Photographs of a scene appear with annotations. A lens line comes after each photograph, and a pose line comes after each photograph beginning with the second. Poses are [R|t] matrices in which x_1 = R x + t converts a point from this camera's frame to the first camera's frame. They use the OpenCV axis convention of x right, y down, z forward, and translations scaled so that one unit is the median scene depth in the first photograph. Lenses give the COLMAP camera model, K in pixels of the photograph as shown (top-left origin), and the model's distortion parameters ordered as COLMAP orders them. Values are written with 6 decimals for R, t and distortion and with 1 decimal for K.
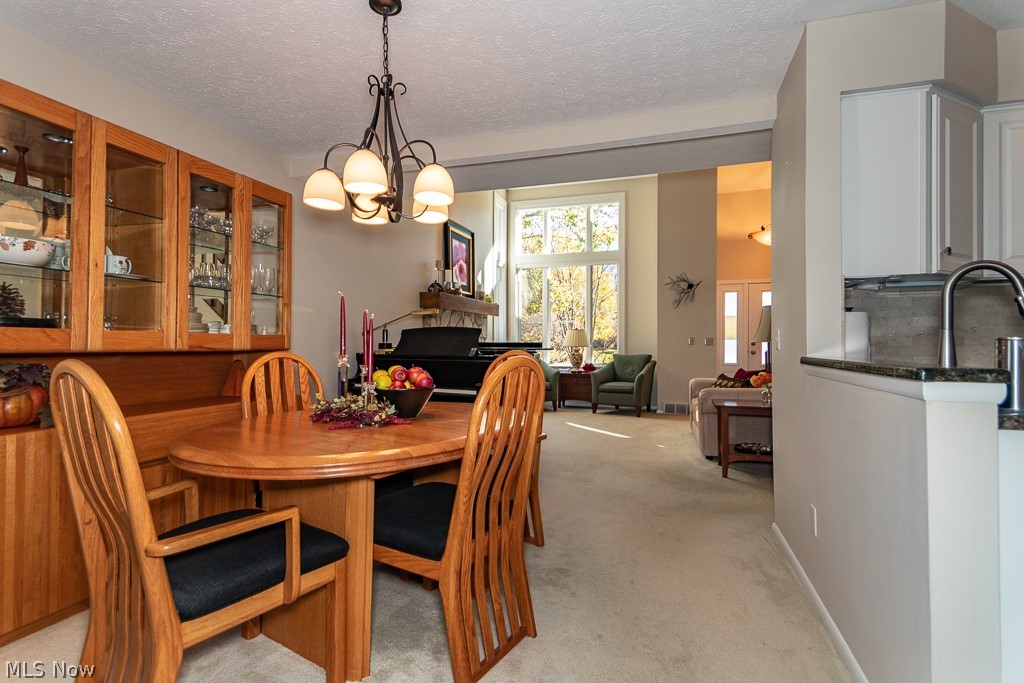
lens RADIAL K [[487.0, 0, 512.0], [0, 487.0, 341.5], [0, 0, 1]] dist [0.001802, 0.000021]
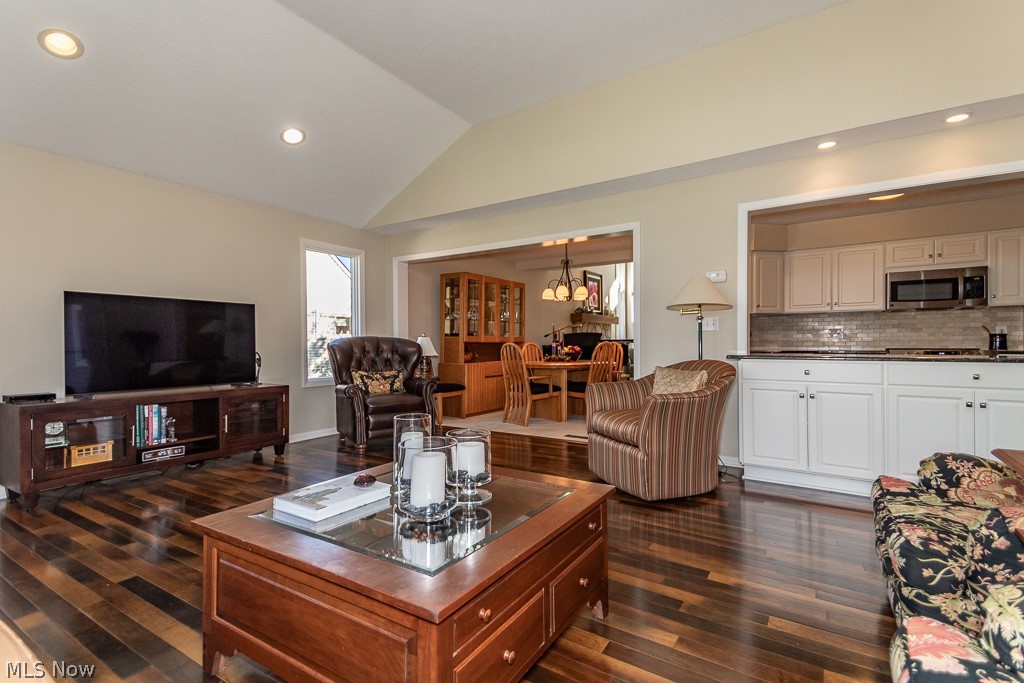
lens RADIAL K [[447.2, 0, 497.7], [0, 447.2, 341.3], [0, 0, 1]] dist [0.020180, -0.000174]
pose [[0.946116, -0.010000, -0.323673, 0.083235], [0.008401, 0.999945, -0.006335, 0.010136], [0.323718, 0.003274, 0.946148, -0.601100]]
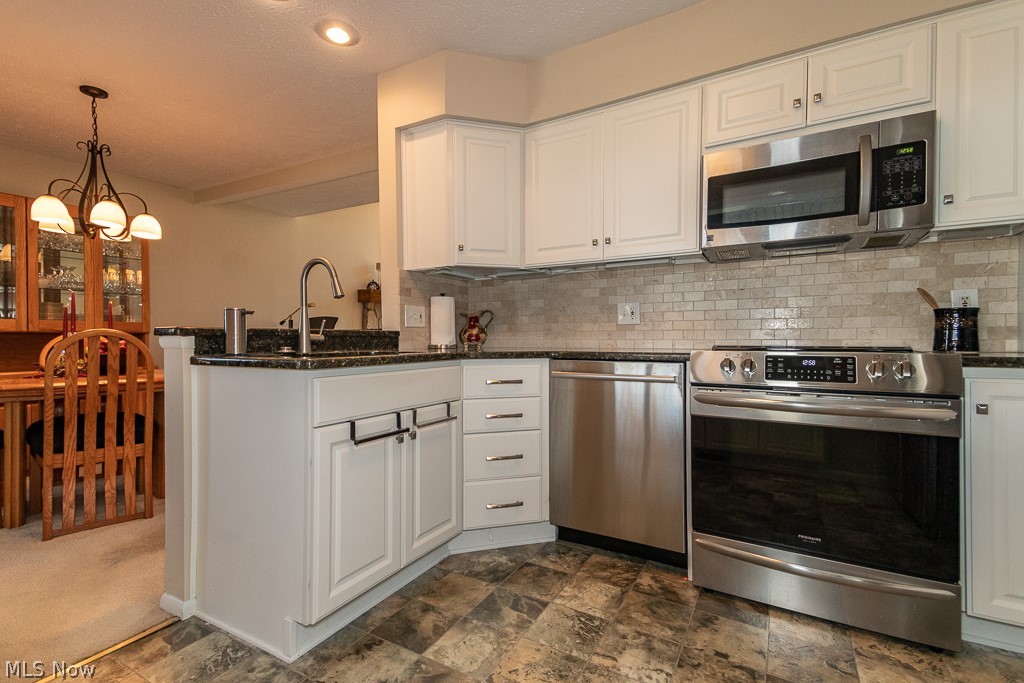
lens RADIAL K [[465.4, 0, 503.8], [0, 465.4, 337.4], [0, 0, 1]] dist [0.090259, -0.032500]
pose [[0.976895, -0.007458, -0.213588, 0.369864], [0.008139, 0.999964, 0.002309, 0.014473], [0.213563, -0.003994, 0.976921, -0.054093]]
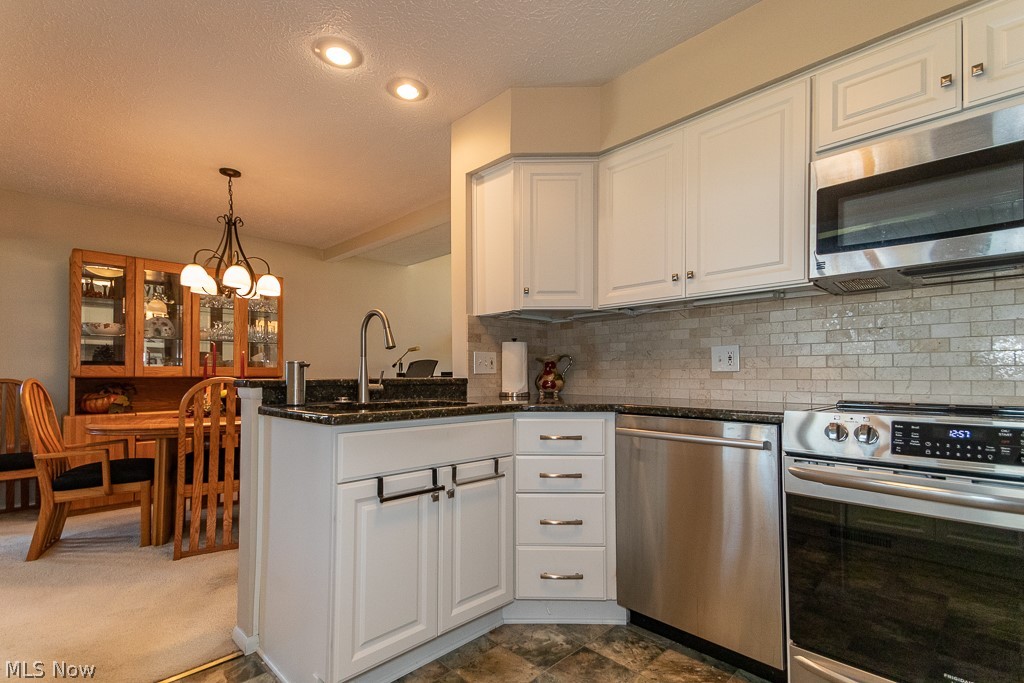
lens RADIAL K [[476.7, 0, 498.9], [0, 476.7, 364.3], [0, 0, 1]] dist [0.099875, -0.039314]
pose [[0.884290, -0.016802, -0.466635, 0.405267], [0.006826, 0.999711, -0.023060, 0.007185], [0.466888, 0.017207, 0.884149, -0.024982]]
